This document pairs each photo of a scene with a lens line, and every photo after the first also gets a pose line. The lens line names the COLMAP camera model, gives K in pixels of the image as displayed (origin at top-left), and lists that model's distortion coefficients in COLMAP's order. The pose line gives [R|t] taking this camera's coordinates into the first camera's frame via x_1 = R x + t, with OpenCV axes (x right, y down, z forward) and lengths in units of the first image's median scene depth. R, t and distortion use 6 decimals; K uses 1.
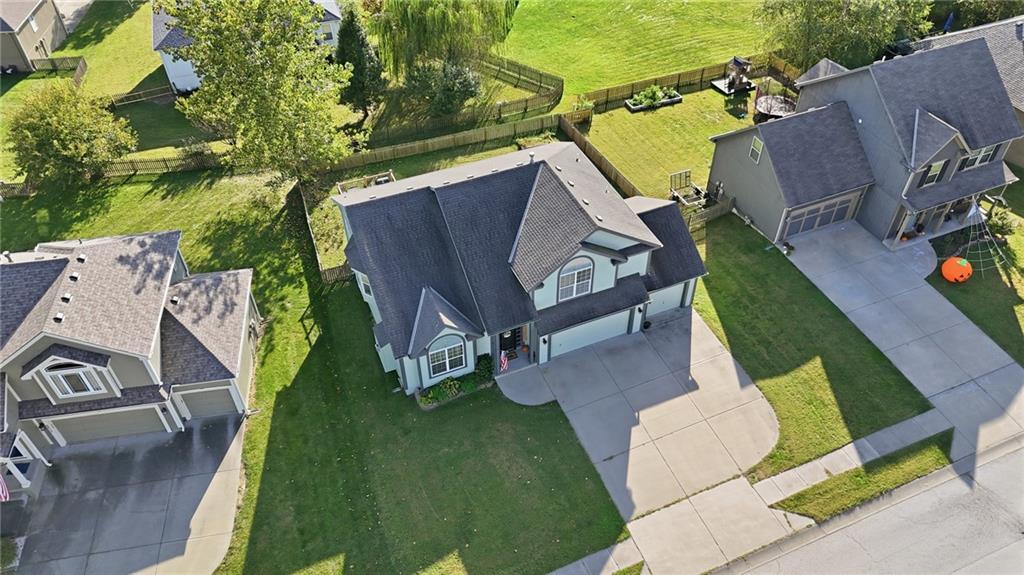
lens RADIAL K [[756.1, 0, 512.0], [0, 756.1, 287.5], [0, 0, 1]] dist [0.061734, -0.057785]
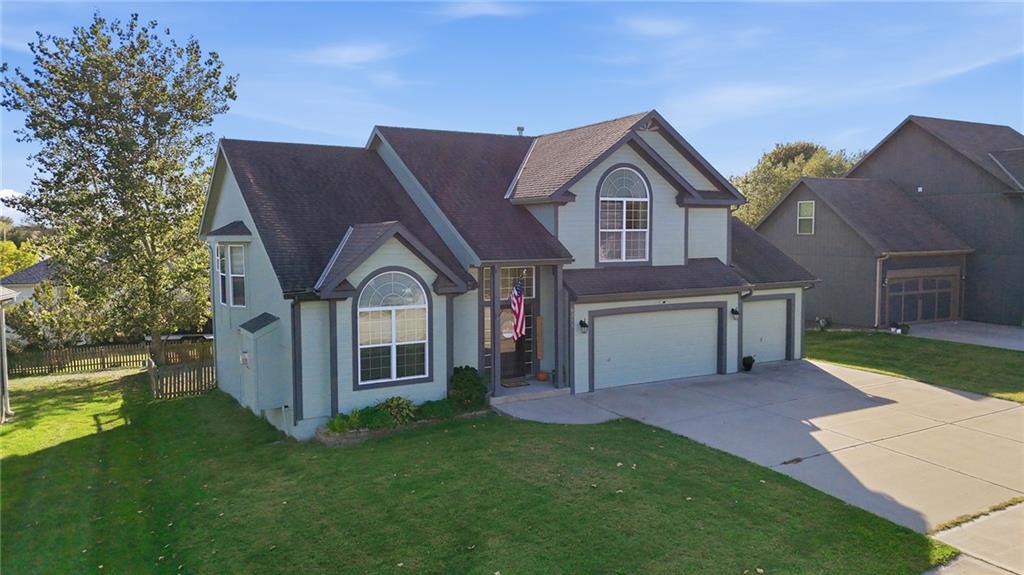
lens RADIAL K [[756.1, 0, 512.0], [0, 756.1, 287.5], [0, 0, 1]] dist [0.061734, -0.057785]
pose [[0.991581, -0.007016, 0.129297, -0.071138], [0.088232, 0.767446, -0.635013, 0.370977], [-0.094773, 0.641075, 0.761604, 0.585701]]
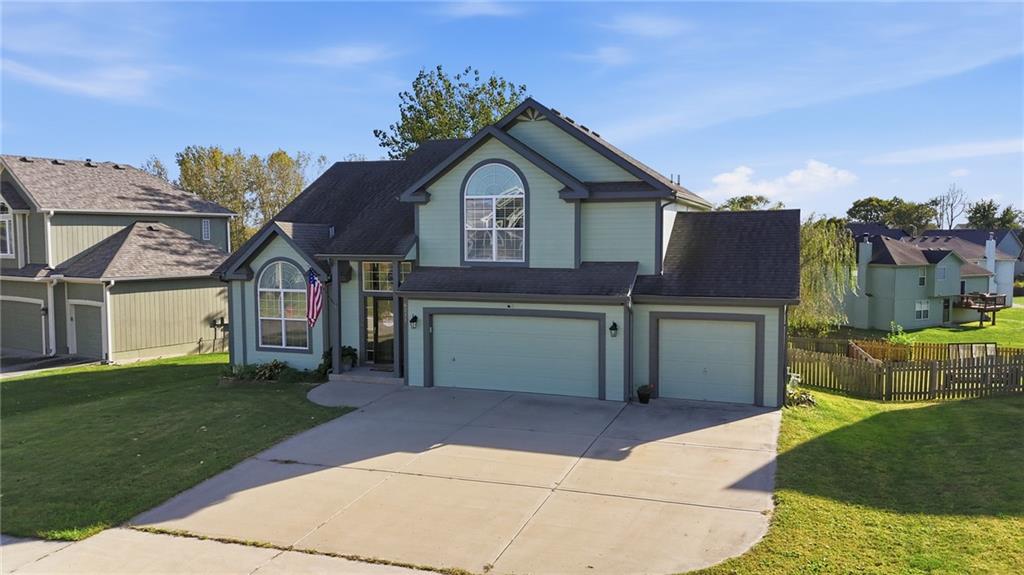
lens RADIAL K [[756.1, 0, 512.0], [0, 756.1, 287.5], [0, 0, 1]] dist [0.061734, -0.057785]
pose [[0.731414, 0.051833, -0.679961, 0.451316], [-0.475799, 0.753087, -0.454395, 0.260193], [0.488518, 0.655875, 0.575481, 0.701015]]
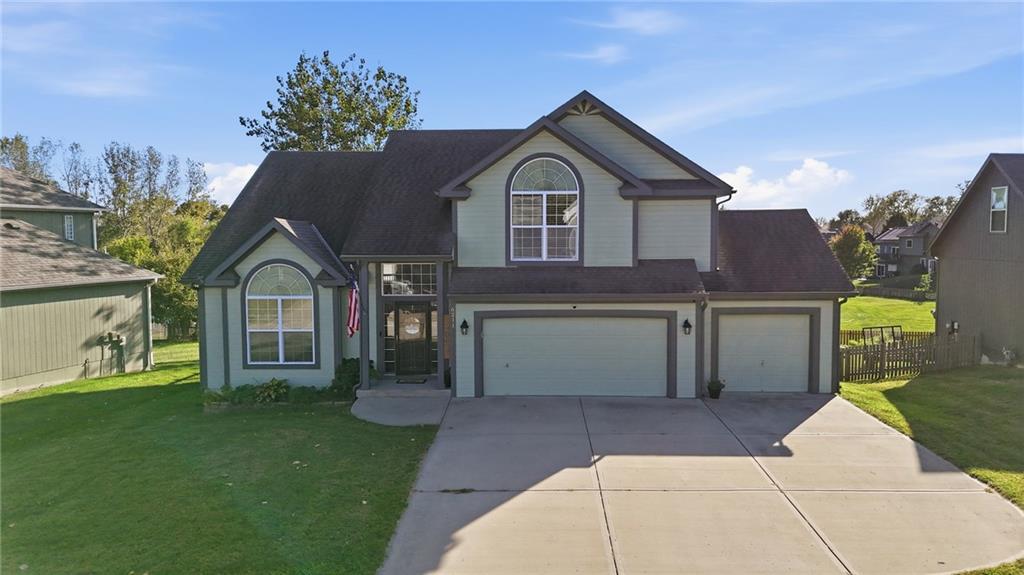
lens RADIAL K [[756.1, 0, 512.0], [0, 756.1, 287.5], [0, 0, 1]] dist [0.061734, -0.057785]
pose [[0.909178, 0.031998, -0.415177, 0.271771], [-0.291139, 0.761692, -0.578847, 0.323729], [0.297715, 0.647149, 0.701829, 0.638715]]
